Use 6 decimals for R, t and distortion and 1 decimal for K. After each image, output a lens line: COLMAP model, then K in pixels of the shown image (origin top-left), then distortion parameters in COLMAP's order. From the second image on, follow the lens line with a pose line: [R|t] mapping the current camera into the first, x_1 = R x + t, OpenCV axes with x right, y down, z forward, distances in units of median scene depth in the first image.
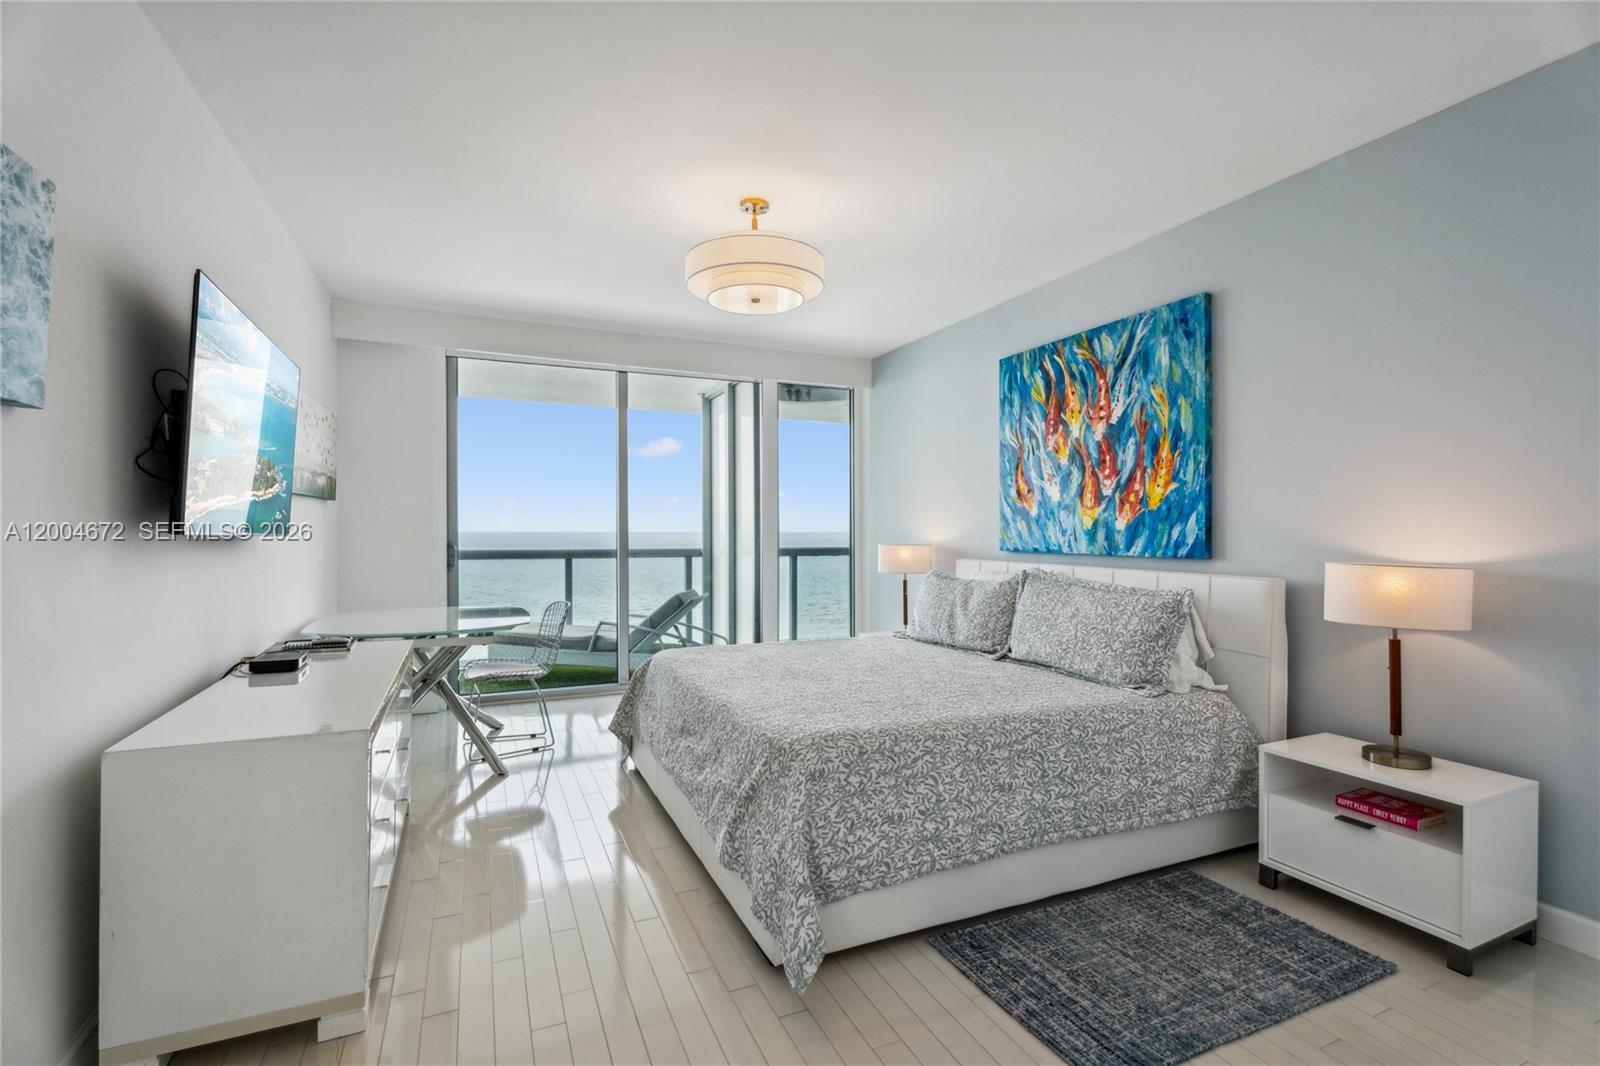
lens RADIAL K [[722.8, 0, 803.4], [0, 722.8, 527.6], [0, 0, 1]] dist [-0.000922, -0.000296]
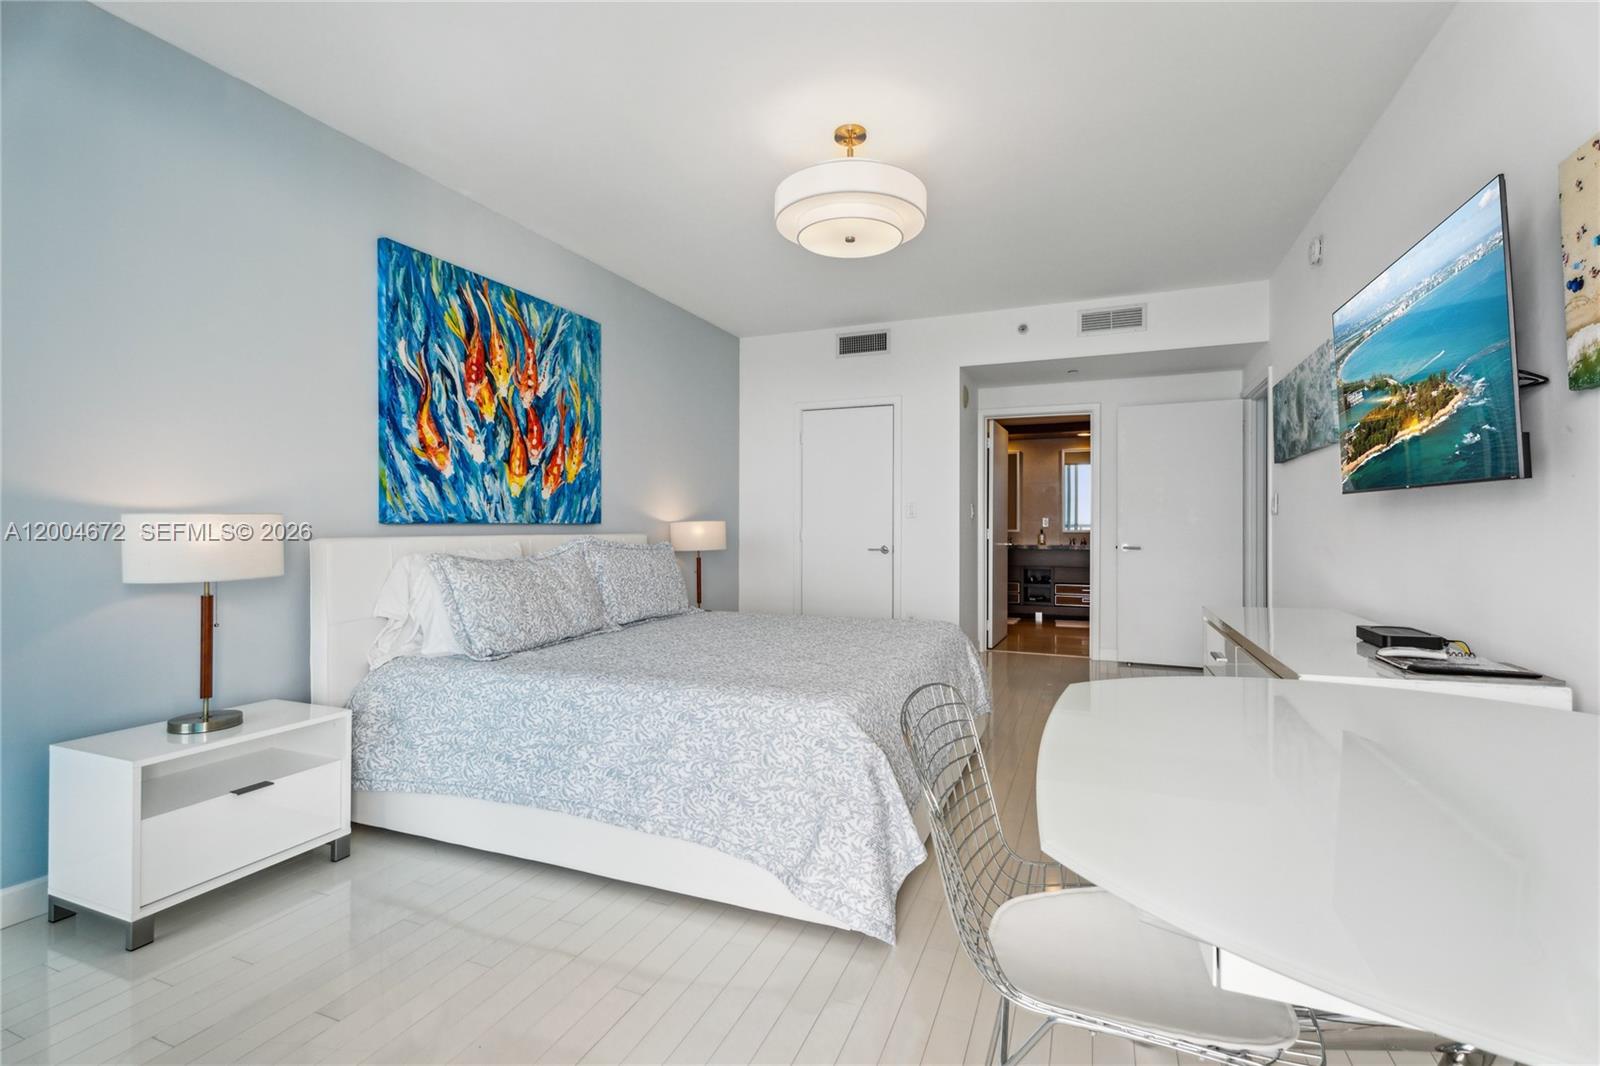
lens RADIAL K [[722.8, 0, 803.4], [0, 722.8, 527.6], [0, 0, 1]] dist [-0.000922, -0.000296]
pose [[-0.688937, -0.000040, 0.724821, -0.577074], [0.000476, 1.000000, 0.000507, 0.043457], [-0.724821, 0.000694, -0.688937, 1.418013]]
